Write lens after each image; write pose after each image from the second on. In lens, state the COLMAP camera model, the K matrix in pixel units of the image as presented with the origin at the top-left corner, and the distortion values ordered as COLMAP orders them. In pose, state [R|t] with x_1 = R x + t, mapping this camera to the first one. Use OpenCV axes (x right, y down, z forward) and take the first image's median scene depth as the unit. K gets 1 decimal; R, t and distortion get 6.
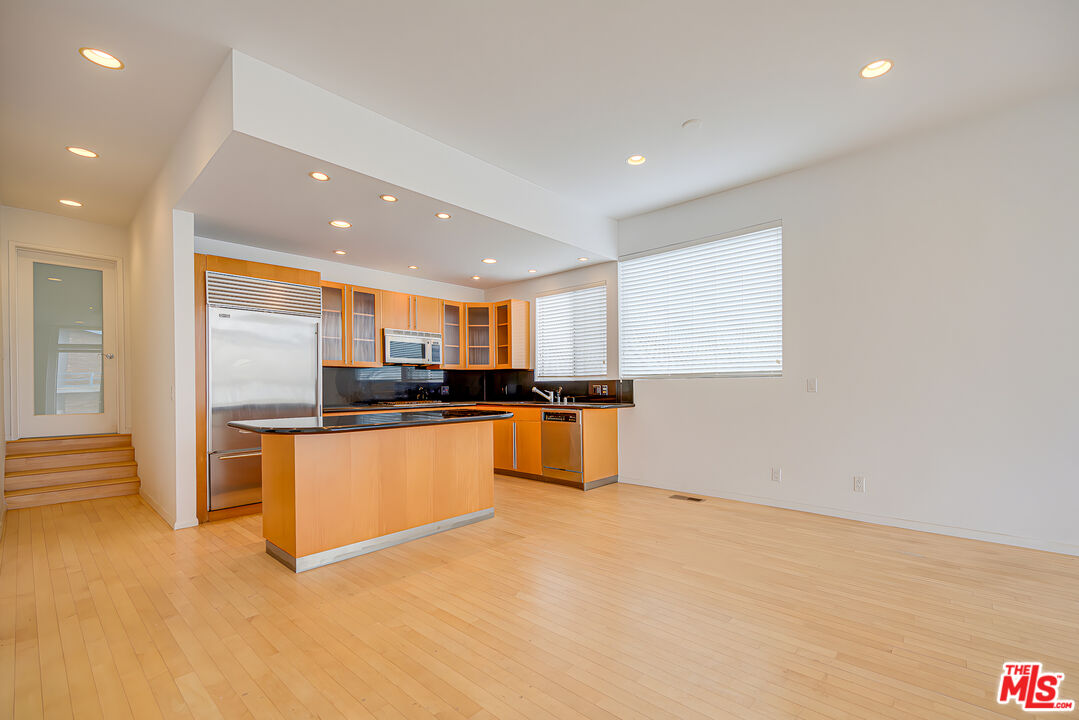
lens RADIAL K [[474.2, 0, 574.3], [0, 474.2, 385.5], [0, 0, 1]] dist [-0.000105, -0.000213]
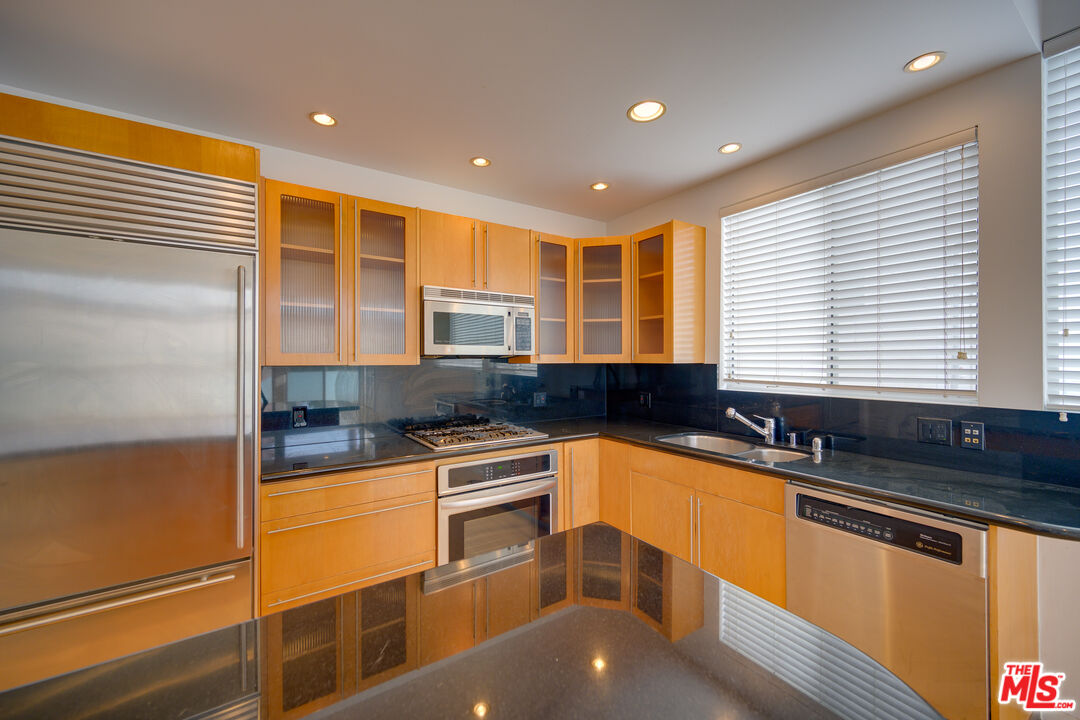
lens RADIAL K [[423.7, 0, 535.4], [0, 423.7, 358.0], [0, 0, 1]] dist [-0.003519, -0.000212]
pose [[0.960476, 0.007835, -0.278251, -0.151006], [-0.007149, 0.999968, 0.003479, -0.043513], [0.278270, -0.001353, 0.960502, 0.560800]]
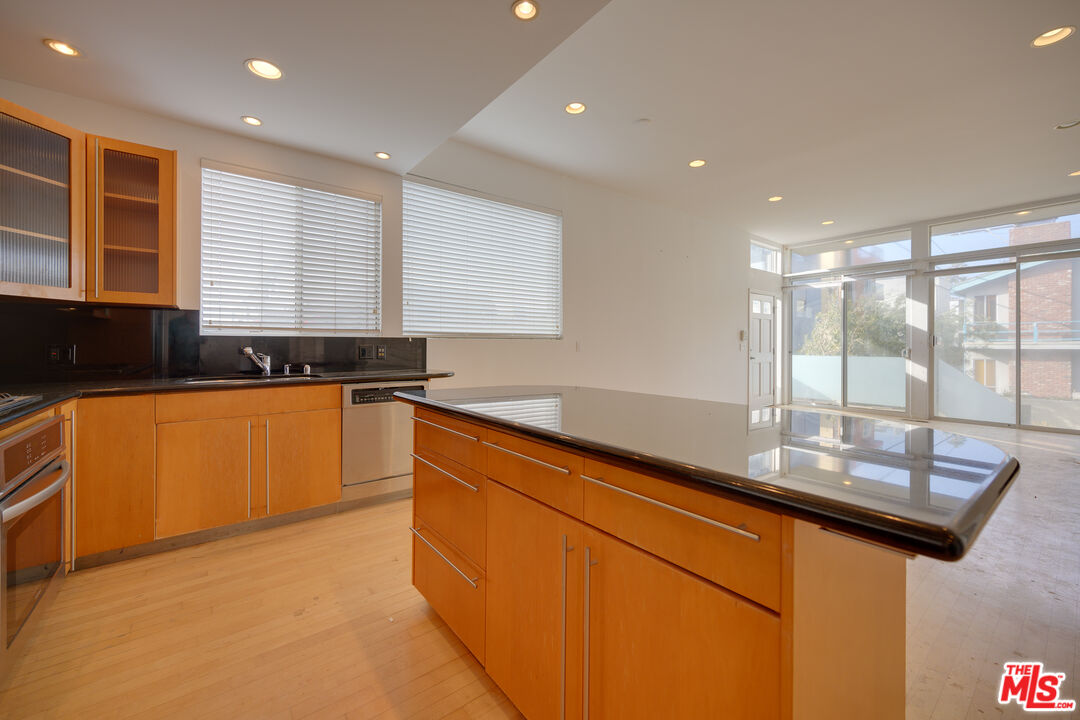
lens RADIAL K [[430.6, 0, 534.6], [0, 430.6, 342.7], [0, 0, 1]] dist [0.001796, -0.000313]
pose [[0.206824, 0.014051, 0.978277, -0.476284], [-0.003506, 0.999901, -0.013620, 0.003908], [-0.978372, -0.000613, 0.206853, 0.599020]]
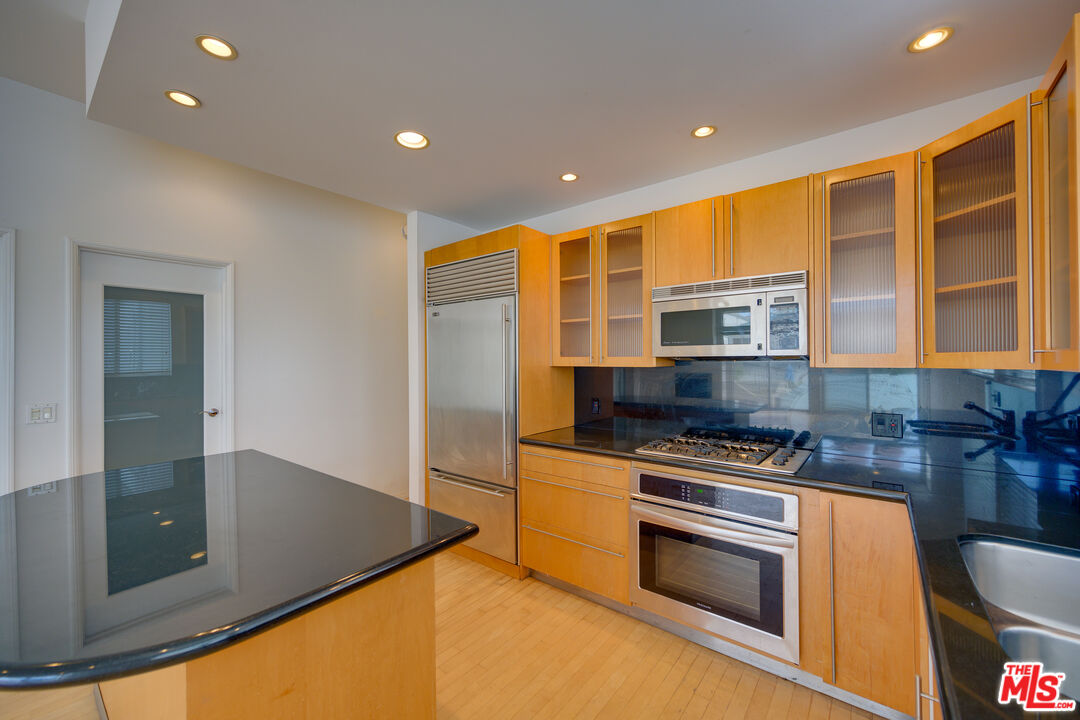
lens RADIAL K [[430.6, 0, 529.3], [0, 430.6, 356.2], [0, 0, 1]] dist [0.001796, -0.000313]
pose [[0.017222, -0.002289, -0.999849, 0.044276], [0.006968, 0.999973, -0.002170, -0.045301], [0.999827, -0.006930, 0.017237, 0.794531]]
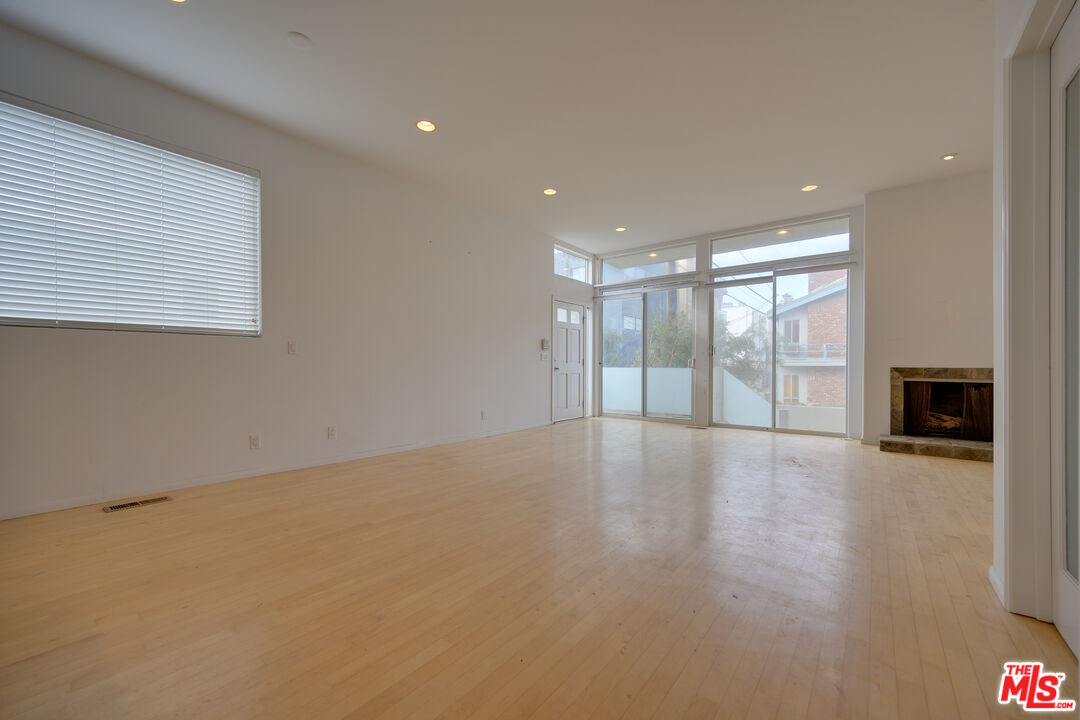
lens RADIAL K [[430.6, 0, 532.0], [0, 430.6, 368.6], [0, 0, 1]] dist [0.001796, -0.000313]
pose [[-0.032005, 0.001743, 0.999486, -0.316103], [-0.002034, 0.999996, -0.001809, 0.031564], [-0.999486, -0.002091, -0.032001, 0.346099]]
